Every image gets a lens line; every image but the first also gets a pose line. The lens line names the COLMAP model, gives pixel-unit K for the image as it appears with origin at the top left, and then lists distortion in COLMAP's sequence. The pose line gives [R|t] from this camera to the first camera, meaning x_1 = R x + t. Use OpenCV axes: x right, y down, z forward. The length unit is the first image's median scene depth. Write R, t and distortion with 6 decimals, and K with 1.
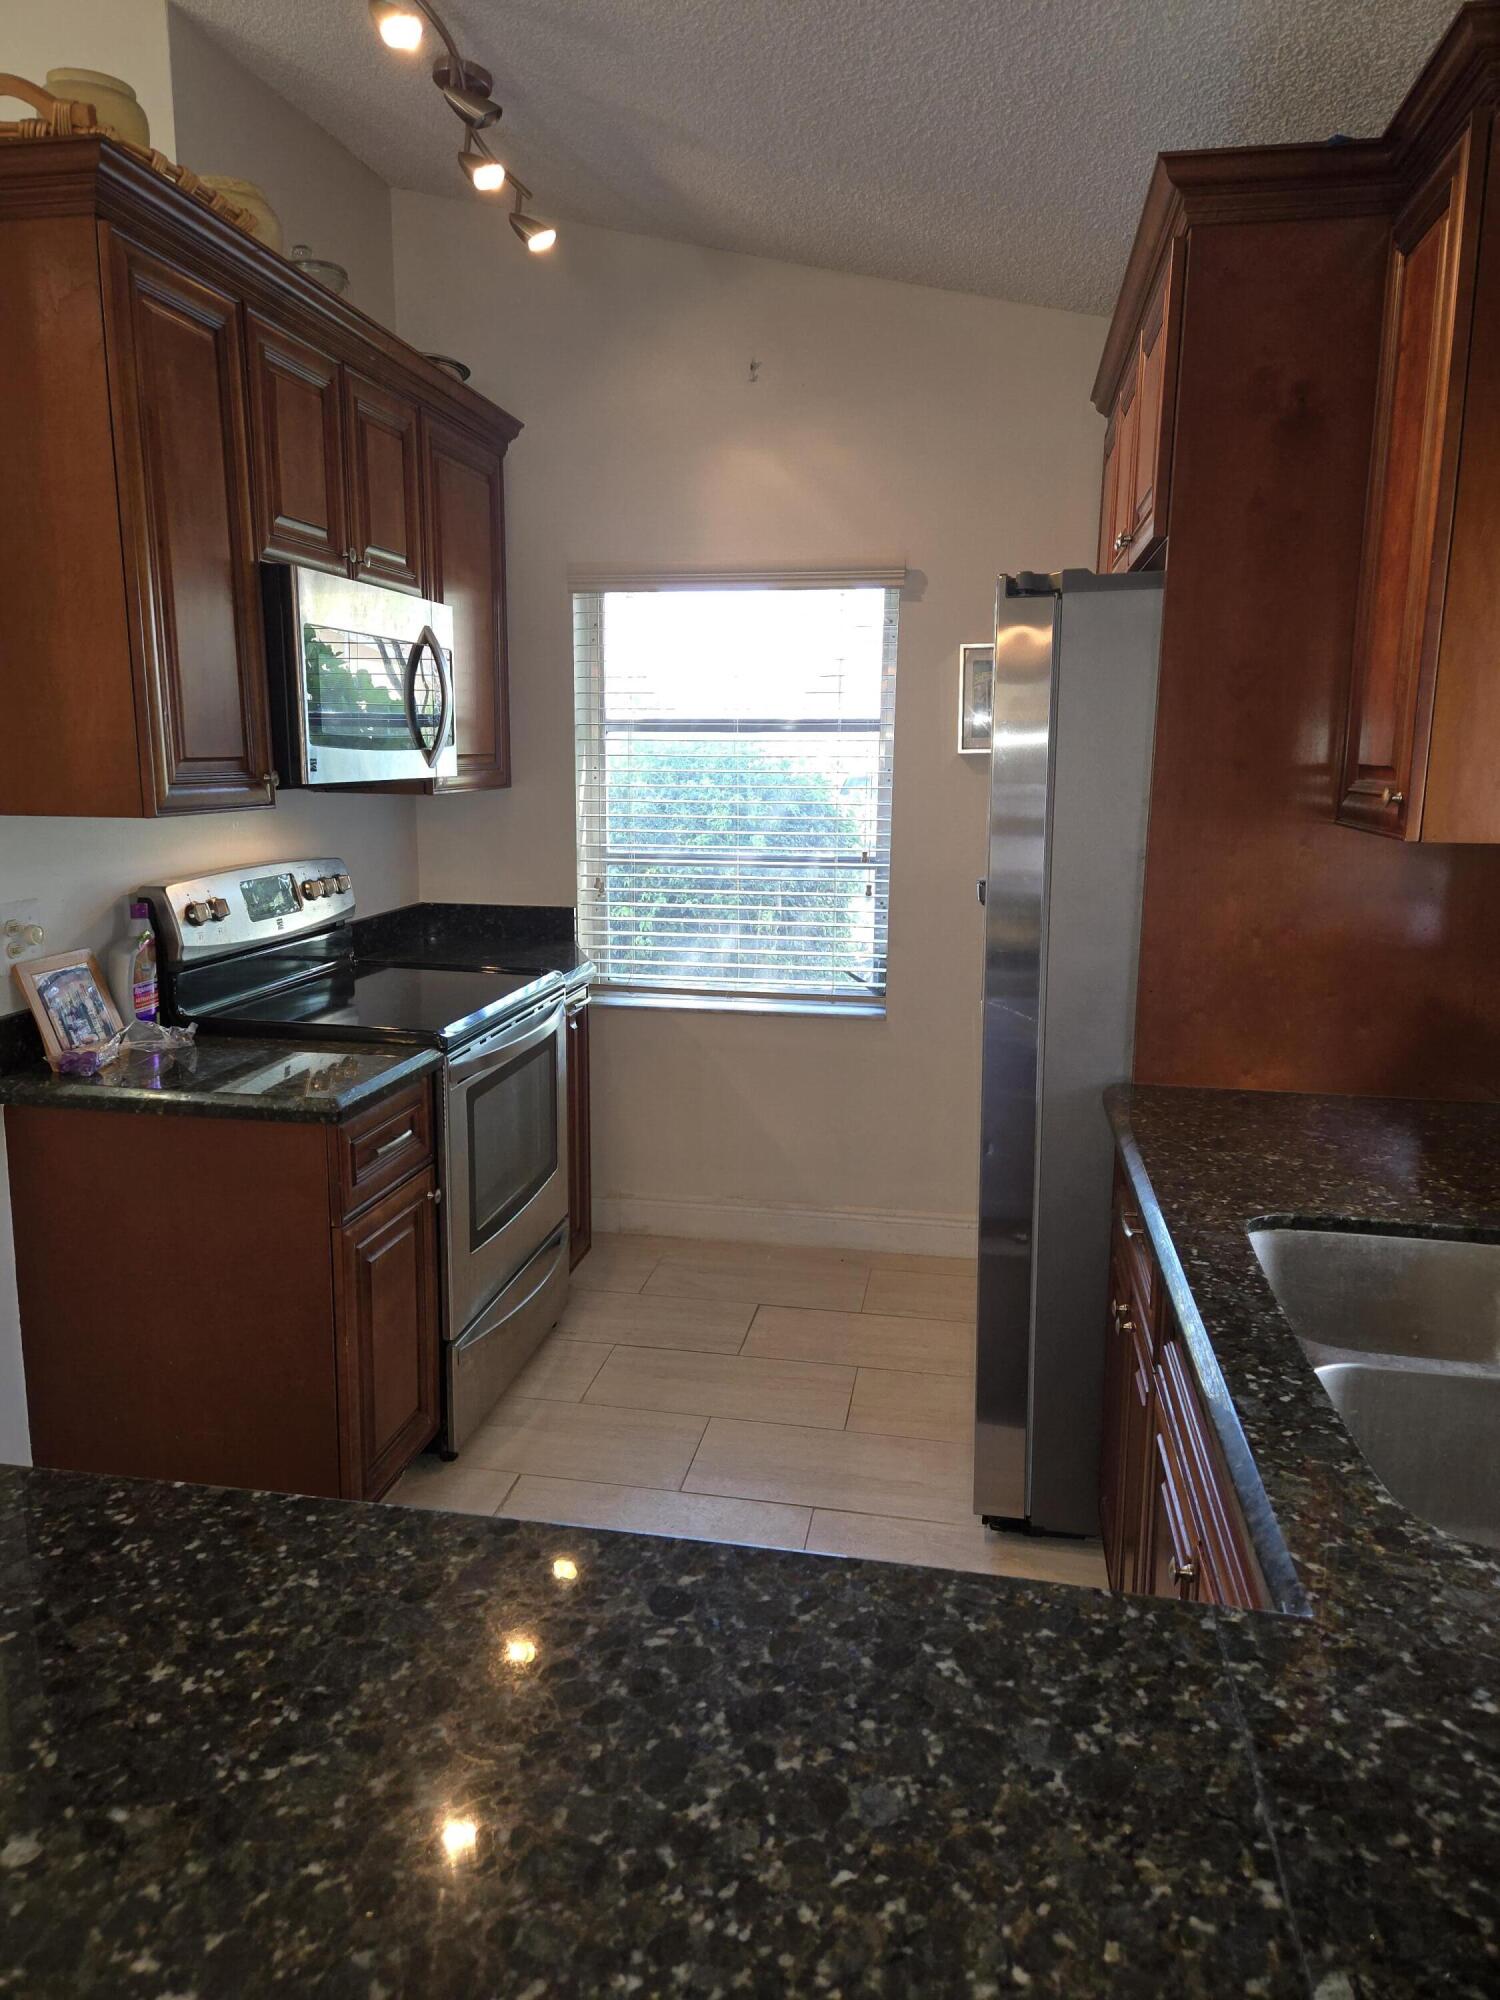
lens RADIAL K [[1324.7, 0, 742.2], [0, 1324.7, 998.1], [0, 0, 1]] dist [0.072964, -0.062815]
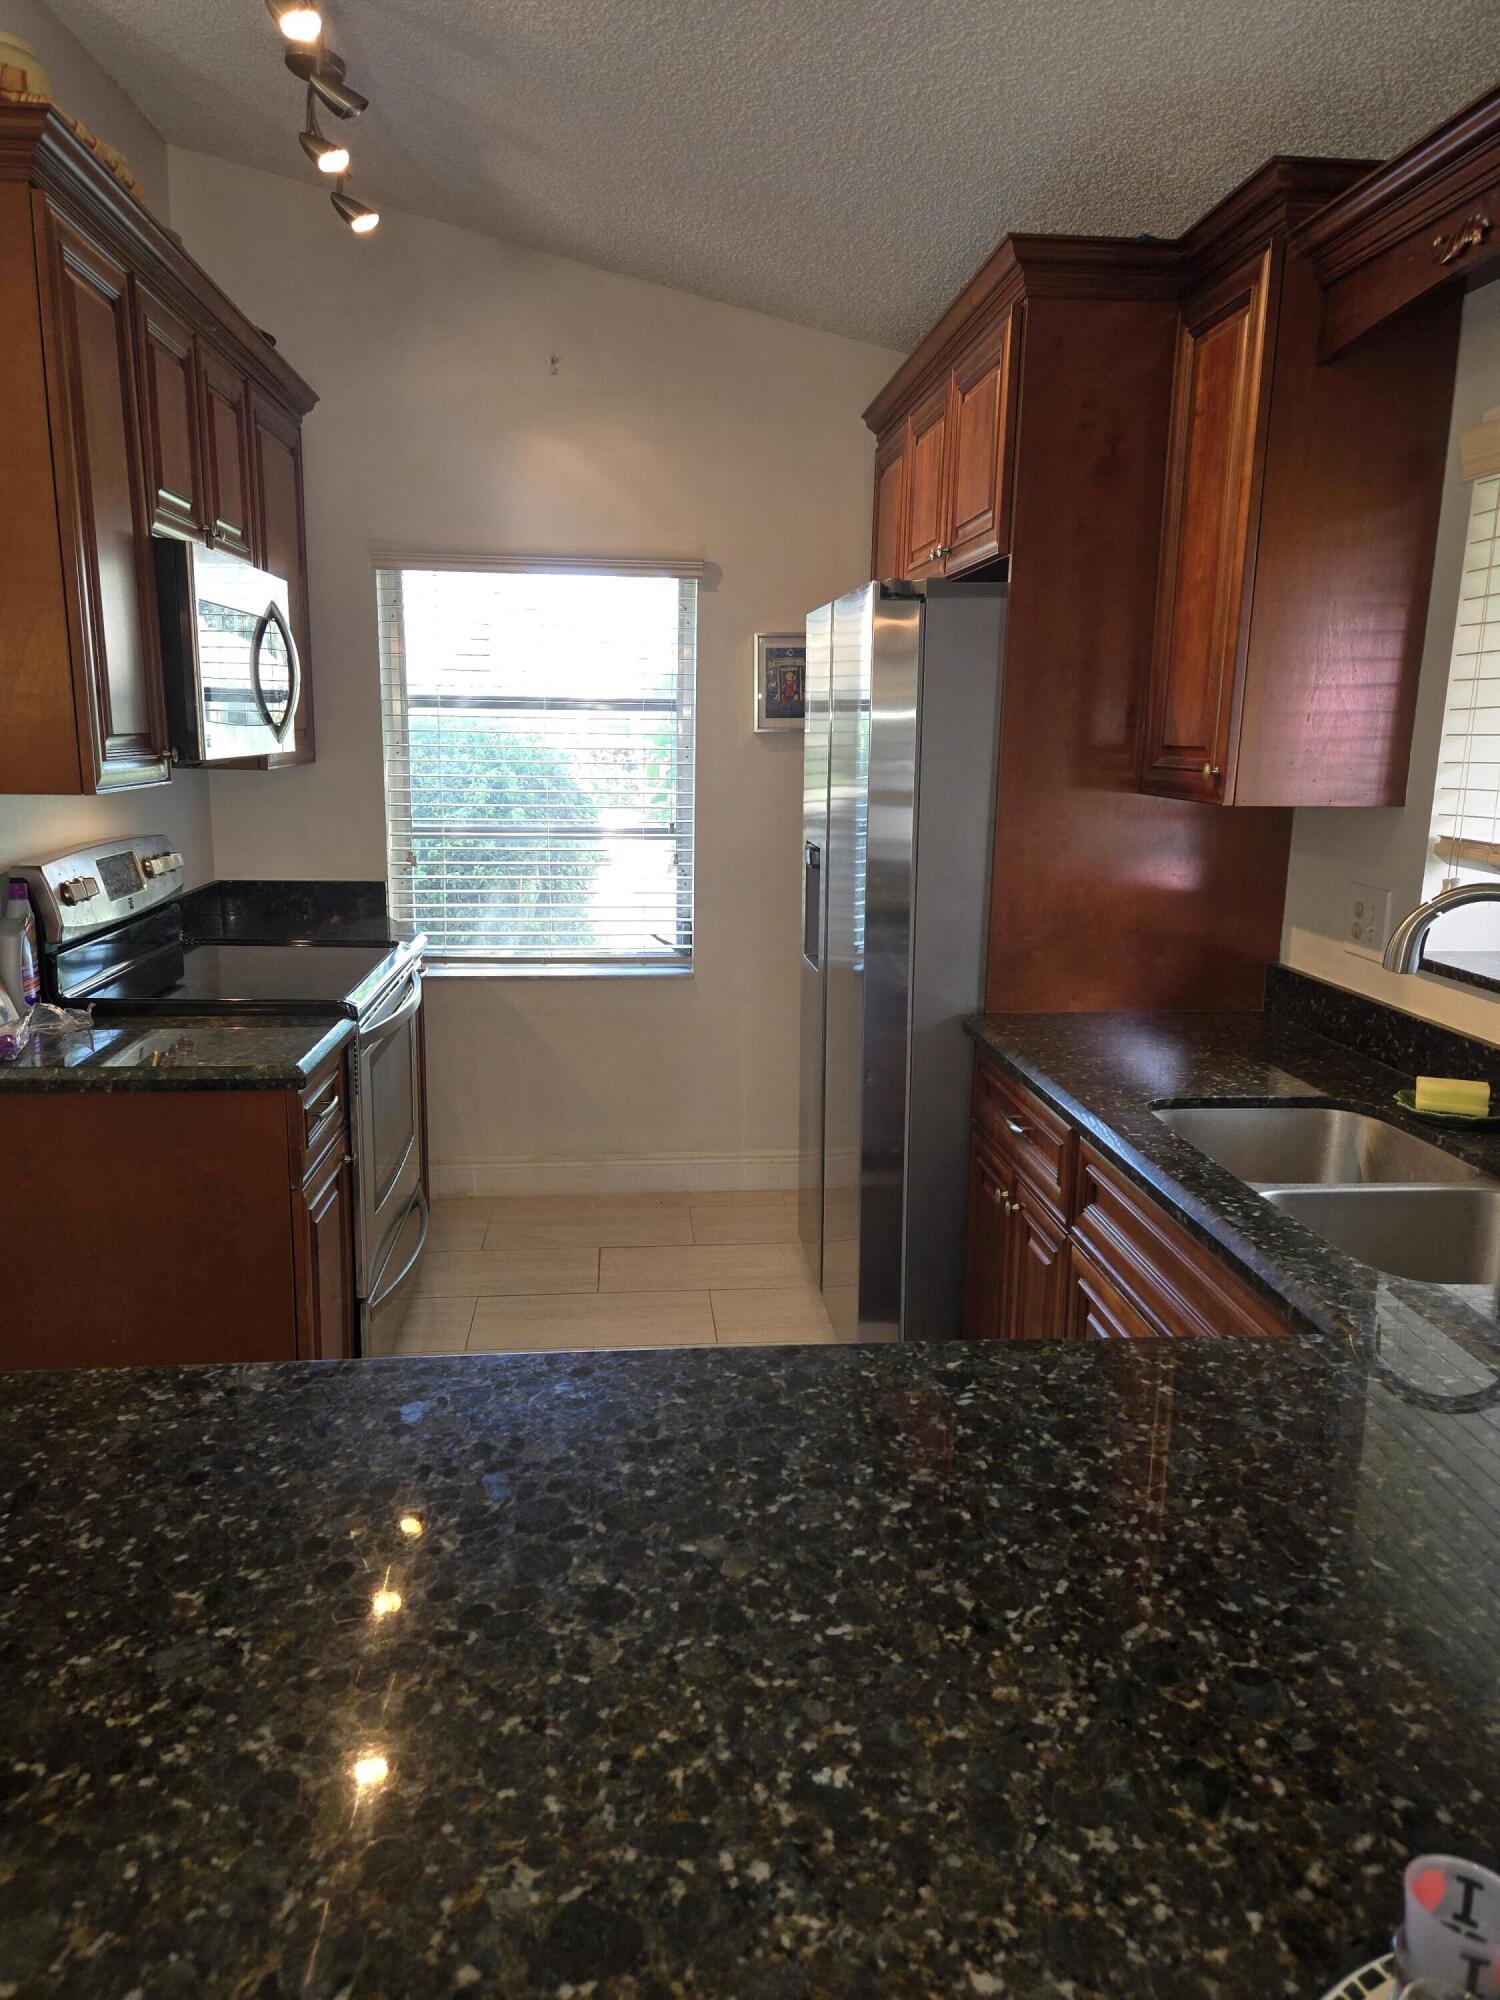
lens RADIAL K [[1320.1, 0, 740.1], [0, 1320.1, 999.9], [0, 0, 1]] dist [0.081505, -0.071973]
pose [[0.962541, -0.049294, 0.266617, -0.207544], [0.043801, 0.998688, 0.026513, 0.010361], [-0.267575, -0.013841, 0.963438, -0.074741]]
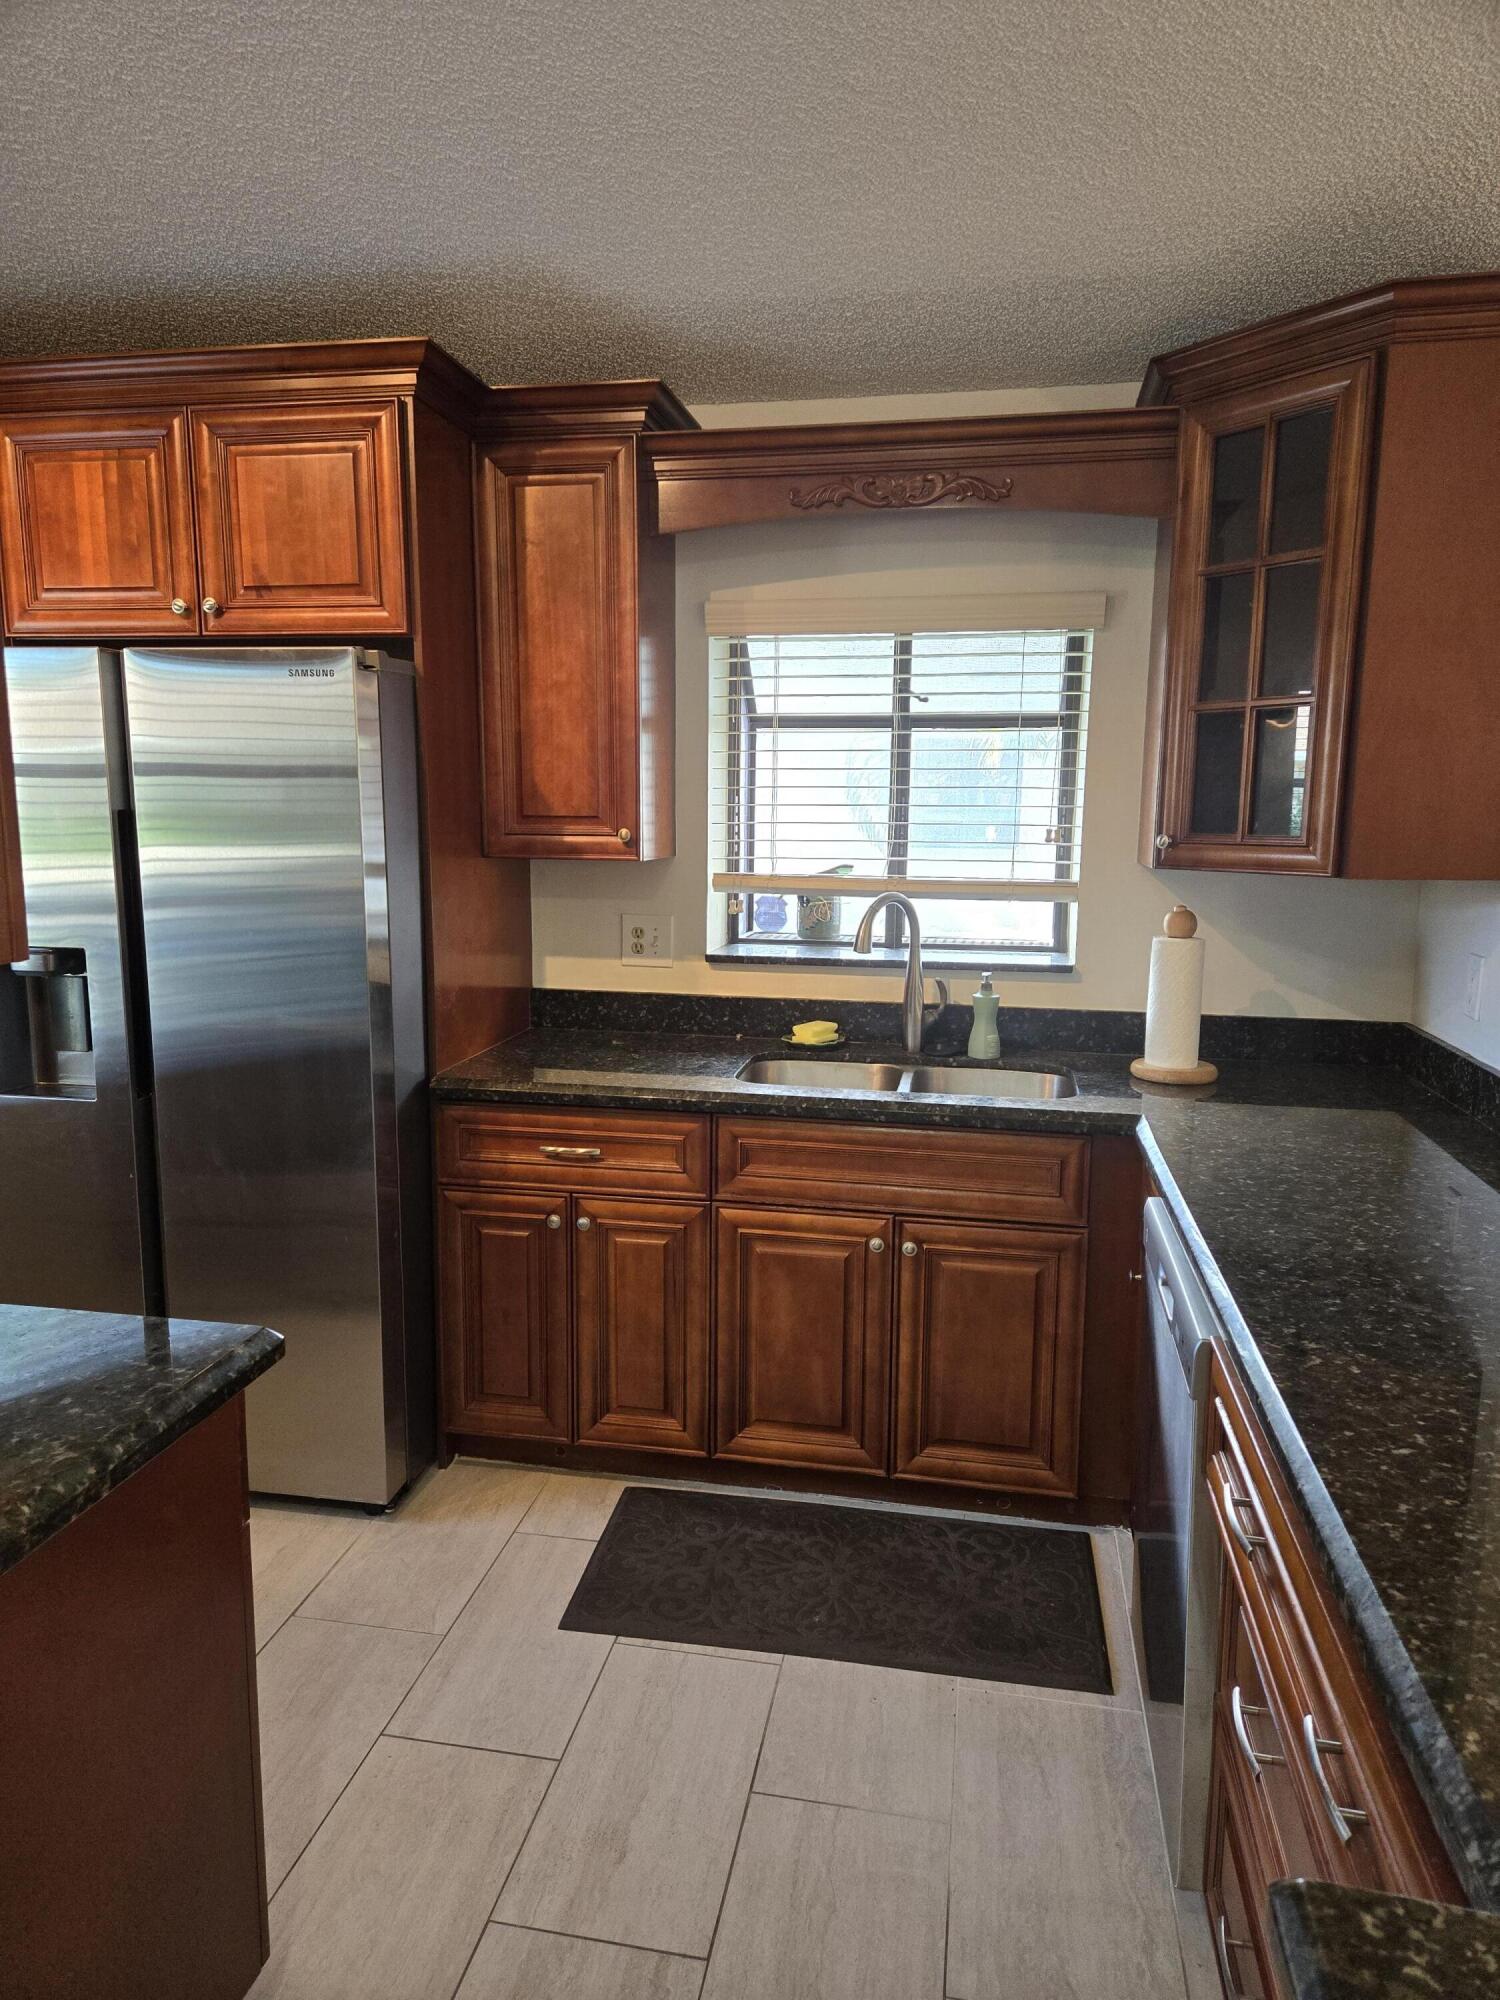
lens RADIAL K [[1317.6, 0, 743.9], [0, 1317.6, 1006.7], [0, 0, 1]] dist [0.077079, -0.064891]
pose [[0.005343, -0.159644, 0.987160, -0.790609], [0.179277, 0.971333, 0.156114, -0.118395], [-0.983784, 0.176141, 0.033811, 0.587578]]
